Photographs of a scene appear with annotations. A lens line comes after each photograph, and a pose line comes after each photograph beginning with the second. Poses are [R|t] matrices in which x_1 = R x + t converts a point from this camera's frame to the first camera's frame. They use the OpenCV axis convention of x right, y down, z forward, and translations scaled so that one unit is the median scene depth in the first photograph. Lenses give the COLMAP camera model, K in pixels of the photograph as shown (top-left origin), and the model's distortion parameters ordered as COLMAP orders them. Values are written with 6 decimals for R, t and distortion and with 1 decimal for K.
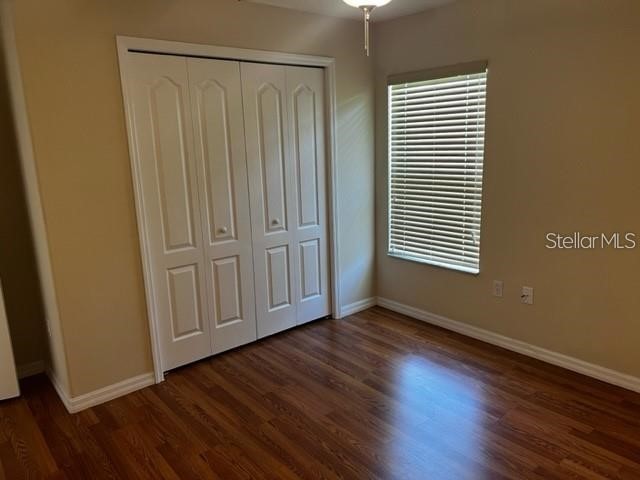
lens RADIAL K [[477.7, 0, 322.1], [0, 477.7, 238.1], [0, 0, 1]] dist [0.011014, 0.000002]
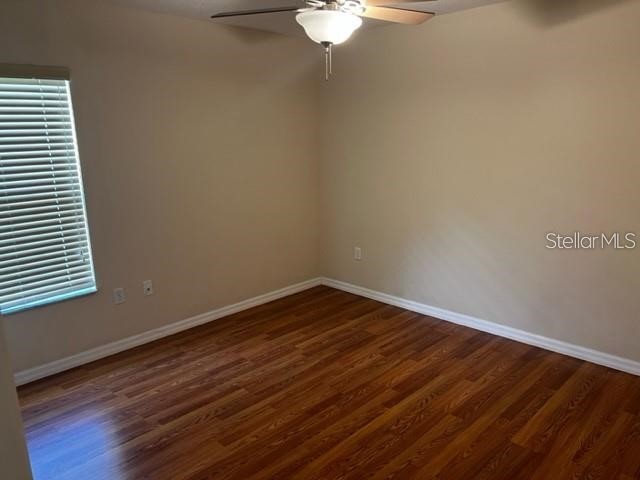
lens RADIAL K [[477.7, 0, 321.8], [0, 477.7, 240.0], [0, 0, 1]] dist [0.011014, 0.000002]
pose [[-0.093617, -0.193317, 0.976660, -0.720493], [0.225342, 0.951397, 0.209917, -0.138510], [-0.969772, 0.239734, -0.045505, 0.659144]]
